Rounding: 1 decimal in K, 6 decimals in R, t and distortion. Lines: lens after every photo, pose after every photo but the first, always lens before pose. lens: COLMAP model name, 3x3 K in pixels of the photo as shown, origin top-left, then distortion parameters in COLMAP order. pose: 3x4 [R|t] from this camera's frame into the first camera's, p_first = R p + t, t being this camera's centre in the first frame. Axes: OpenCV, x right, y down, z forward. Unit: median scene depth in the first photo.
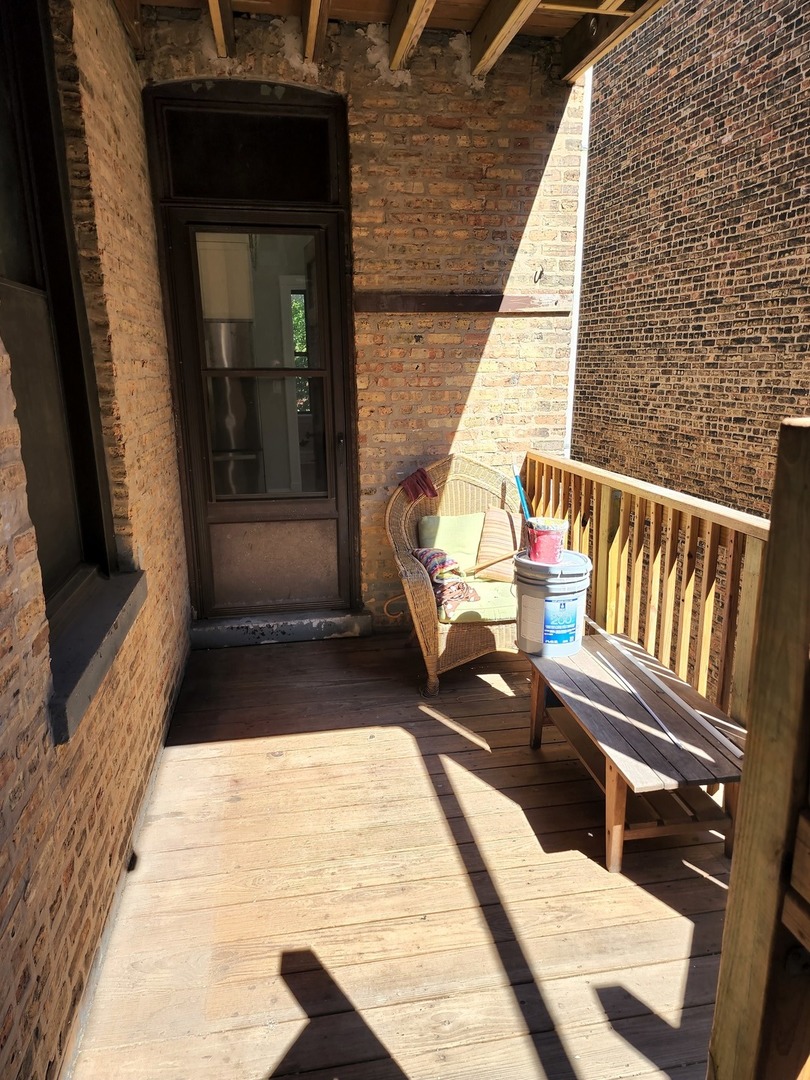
lens RADIAL K [[724.9, 0, 406.0], [0, 724.9, 543.3], [0, 0, 1]] dist [0.065575, -0.049362]
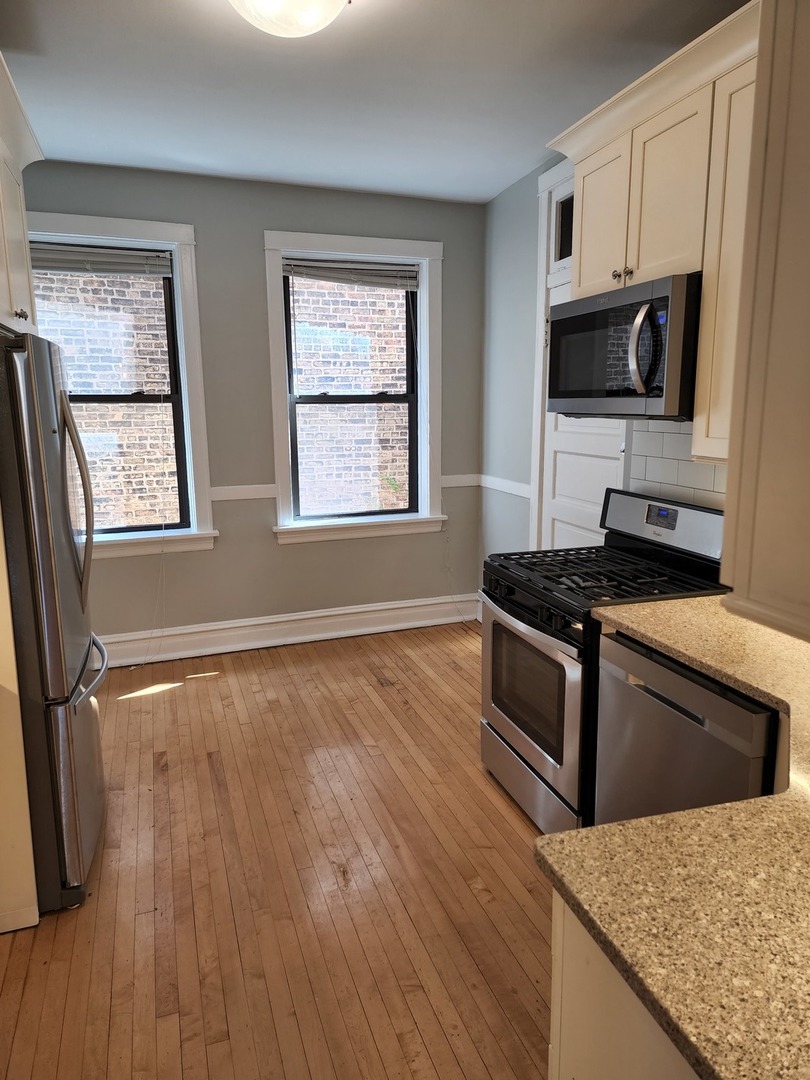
lens RADIAL K [[724.9, 0, 411.3], [0, 724.9, 532.8], [0, 0, 1]] dist [0.065575, -0.049362]
pose [[-0.159904, -0.164165, 0.973386, -0.628423], [0.249759, 0.947262, 0.200789, -0.205630], [-0.955014, 0.275218, -0.110469, 0.783881]]
